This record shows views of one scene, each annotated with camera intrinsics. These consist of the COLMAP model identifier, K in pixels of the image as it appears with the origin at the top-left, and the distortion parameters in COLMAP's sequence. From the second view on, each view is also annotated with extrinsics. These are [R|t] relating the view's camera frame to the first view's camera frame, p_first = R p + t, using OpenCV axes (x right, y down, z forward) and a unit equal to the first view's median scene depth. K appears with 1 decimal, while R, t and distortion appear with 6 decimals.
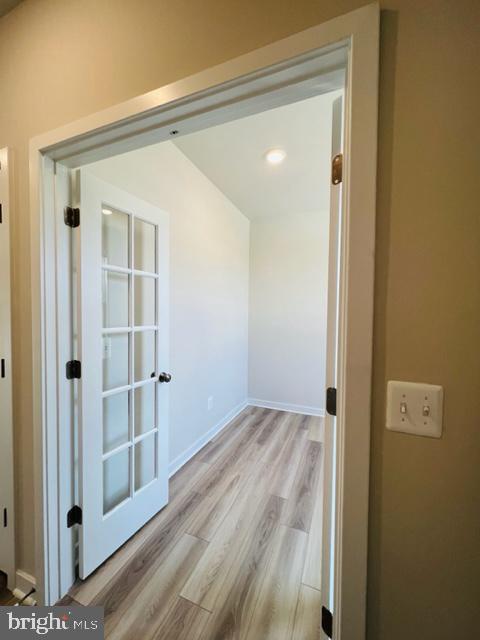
lens RADIAL K [[254.9, 0, 243.5], [0, 254.9, 320.8], [0, 0, 1]] dist [0.000020, 0.000255]
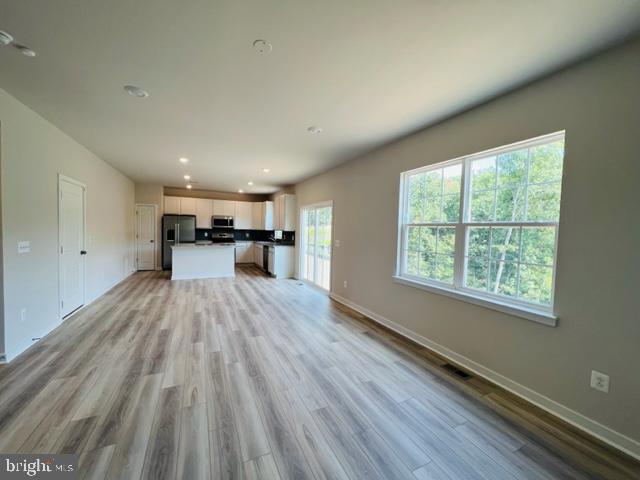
lens RADIAL K [[254.9, 0, 320.9], [0, 254.9, 240.2], [0, 0, 1]] dist [0.000020, 0.000255]
pose [[0.668260, -0.006902, 0.743896, -0.242592], [-0.013204, 0.999689, 0.021137, -0.044182], [-0.743811, -0.023947, 0.667961, -0.714941]]
